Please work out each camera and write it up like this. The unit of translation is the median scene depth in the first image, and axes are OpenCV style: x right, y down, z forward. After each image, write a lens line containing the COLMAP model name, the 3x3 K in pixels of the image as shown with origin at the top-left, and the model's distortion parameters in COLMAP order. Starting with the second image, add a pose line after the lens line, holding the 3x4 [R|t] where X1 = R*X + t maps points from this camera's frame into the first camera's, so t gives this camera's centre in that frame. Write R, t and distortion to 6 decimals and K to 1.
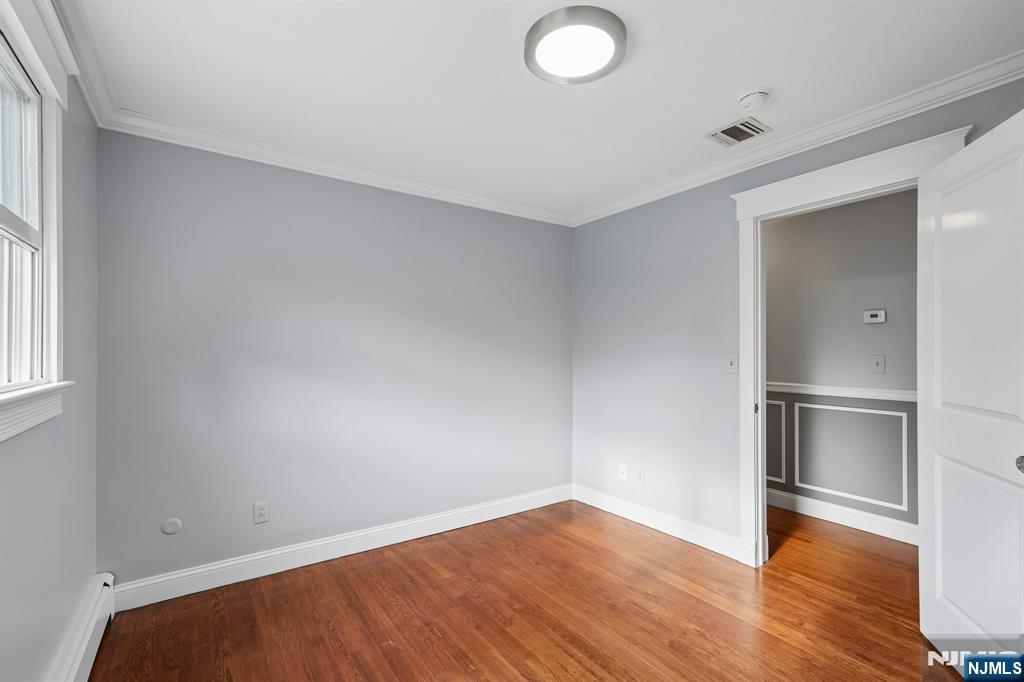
lens RADIAL K [[455.5, 0, 512.0], [0, 455.5, 341.0], [0, 0, 1]] dist [-0.000135, 0.000102]
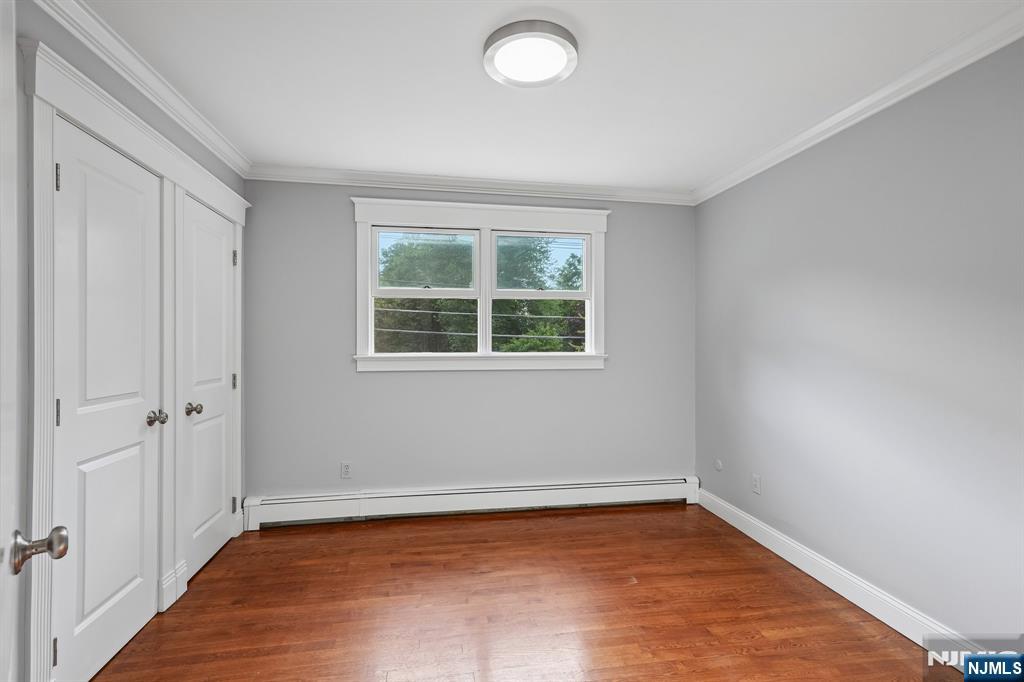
lens RADIAL K [[465.3, 0, 512.0], [0, 465.3, 341.0], [0, 0, 1]] dist [-0.001191, 0.000627]
pose [[-0.431675, 0.004492, -0.902018, 0.791826], [0.010851, 0.999941, -0.000213, 0.014743], [0.901964, -0.009880, -0.431698, 1.002889]]
